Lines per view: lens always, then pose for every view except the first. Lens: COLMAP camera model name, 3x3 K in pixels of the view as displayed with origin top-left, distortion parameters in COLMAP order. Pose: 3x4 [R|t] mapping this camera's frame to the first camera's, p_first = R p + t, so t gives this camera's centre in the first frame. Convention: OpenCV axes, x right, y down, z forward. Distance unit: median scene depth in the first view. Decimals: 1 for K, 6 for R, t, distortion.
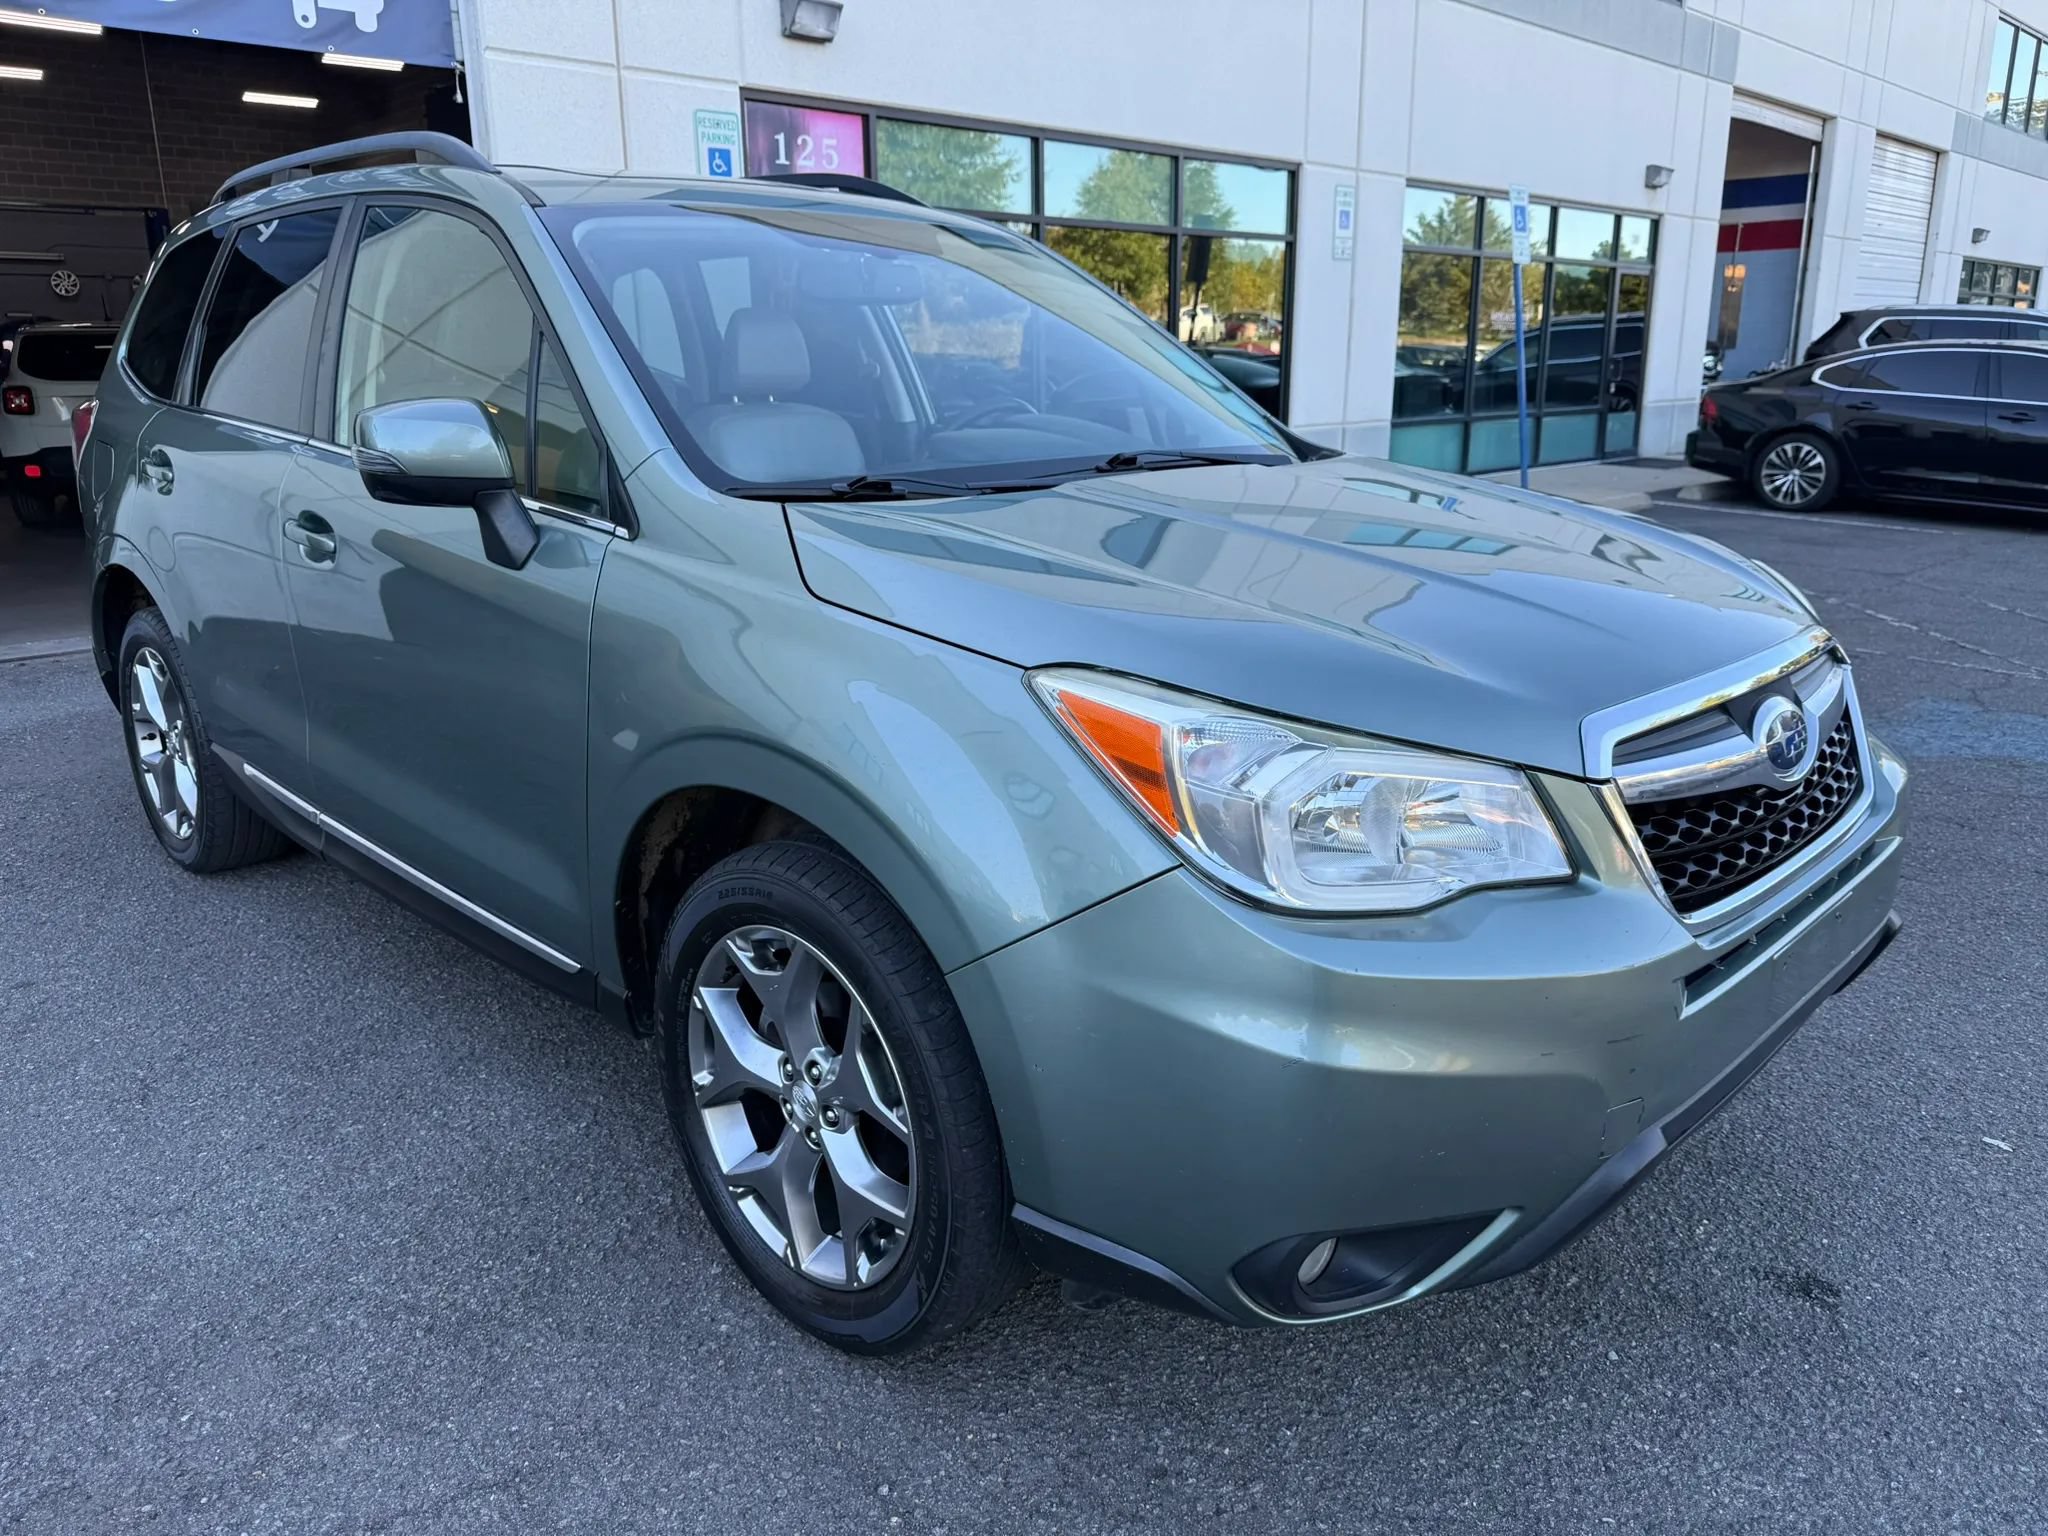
lens RADIAL K [[1451.5, 0, 1027.4], [0, 1451.5, 763.0], [0, 0, 1]] dist [0.002503, -0.010647]
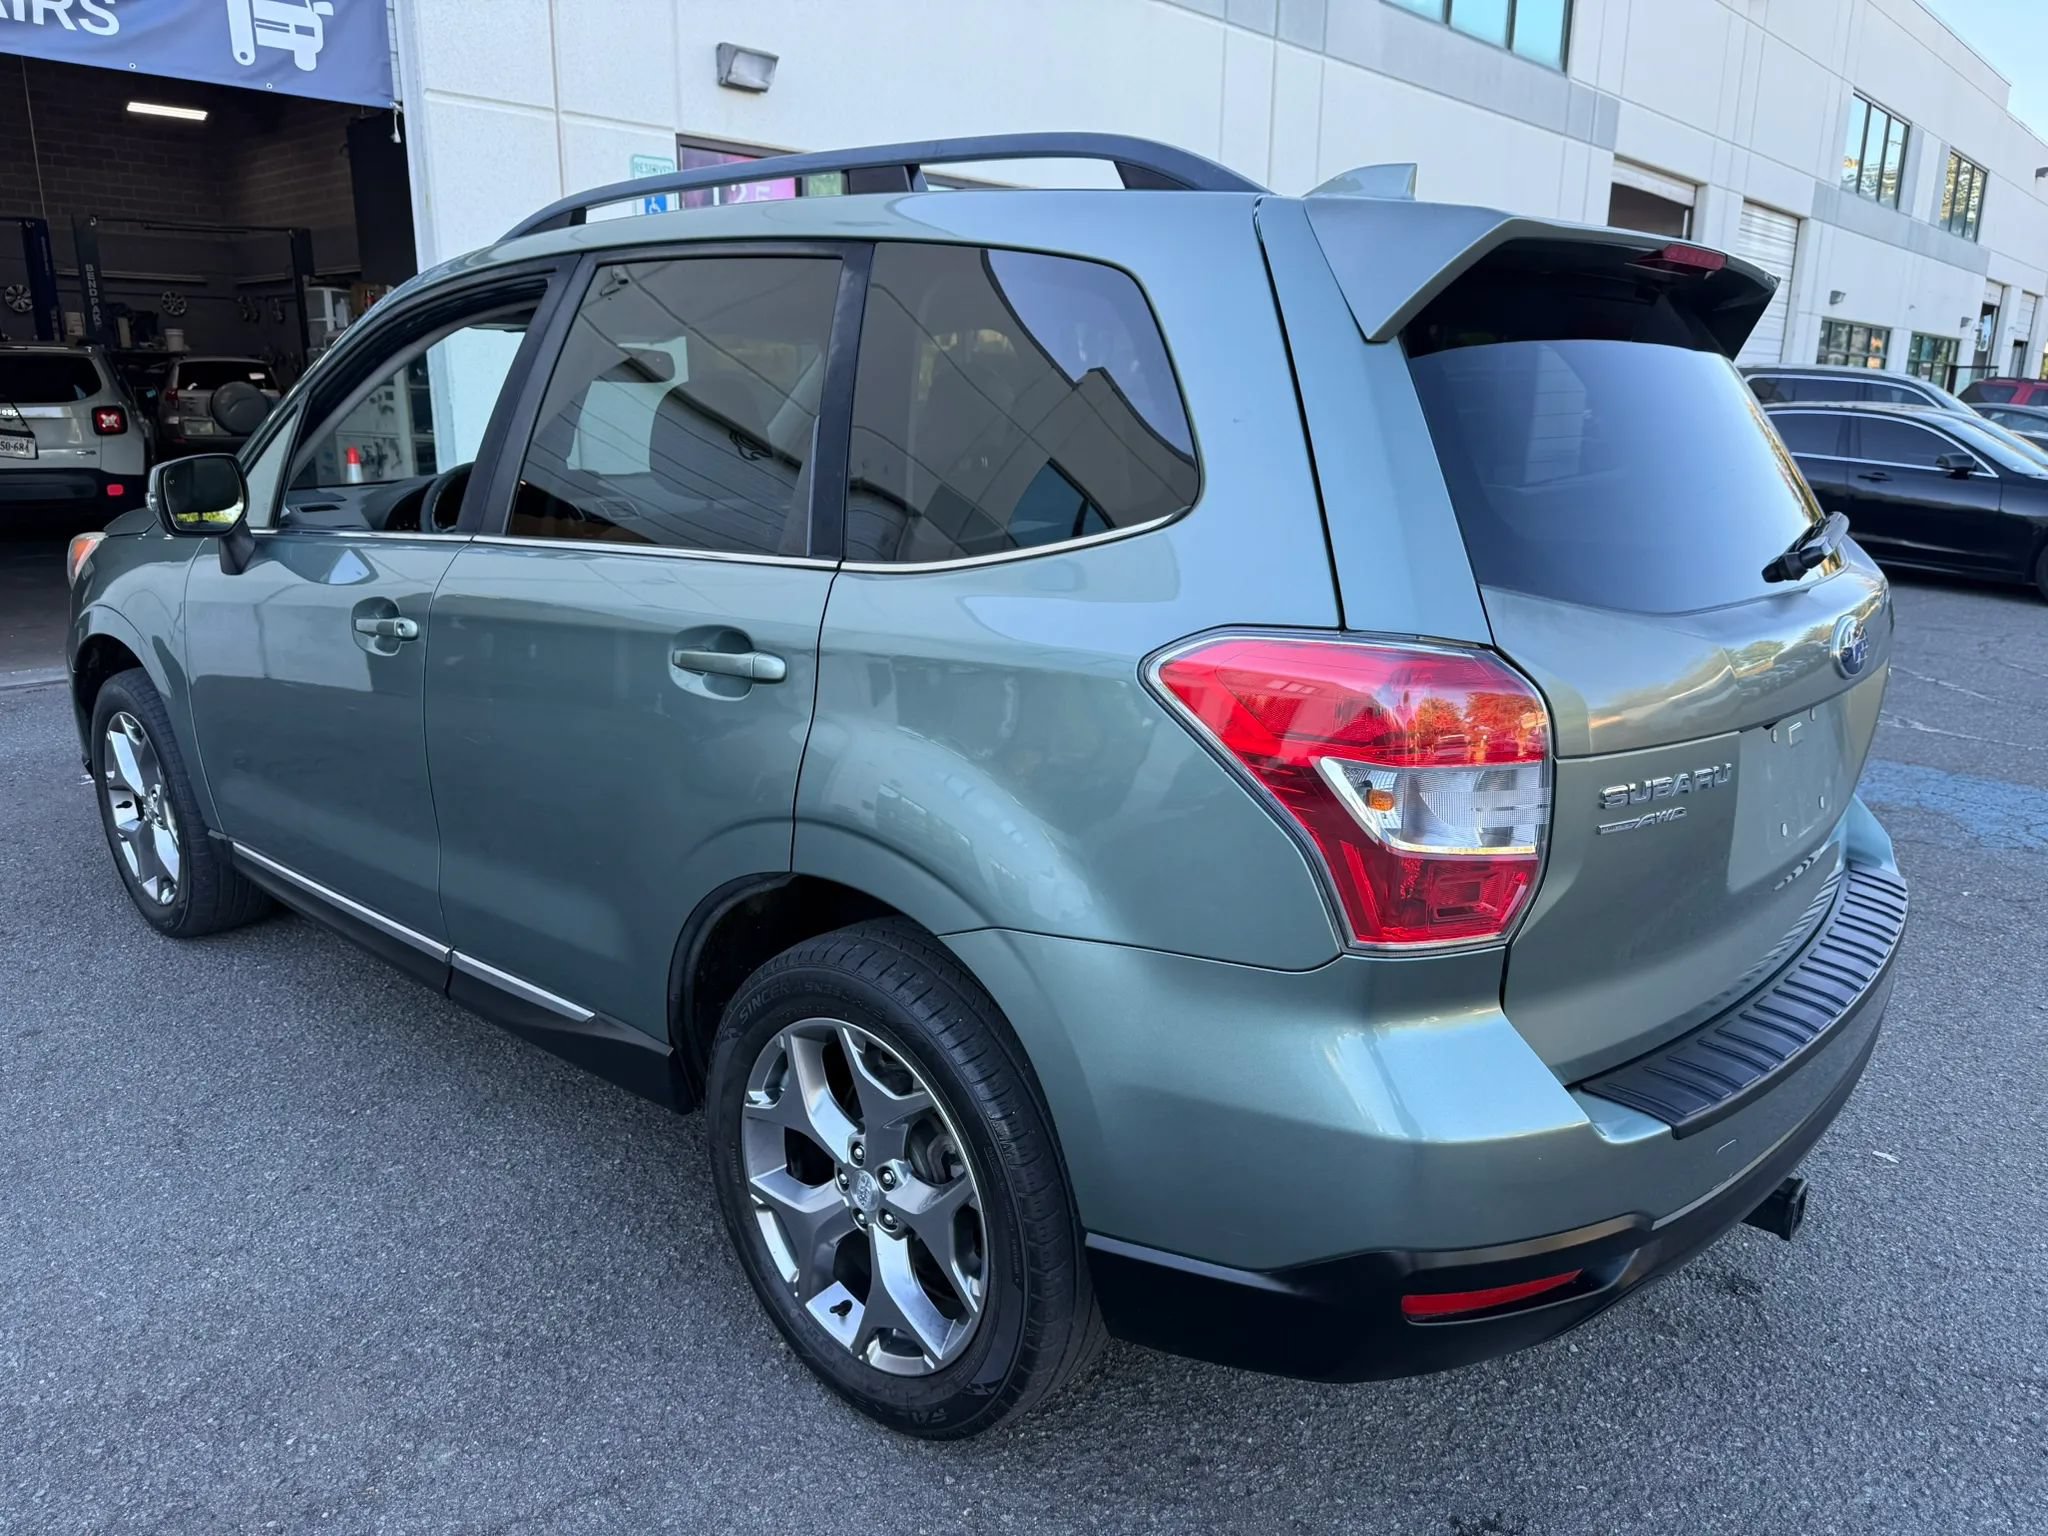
lens RADIAL K [[1451.5, 0, 1034.2], [0, 1451.5, 771.9], [0, 0, 1]] dist [0.002503, -0.010647]
pose [[0.997075, 0.003046, 0.076369, -0.098019], [-0.002050, 0.999912, -0.013118, -0.026555], [-0.076403, 0.012923, 0.996993, -0.101638]]
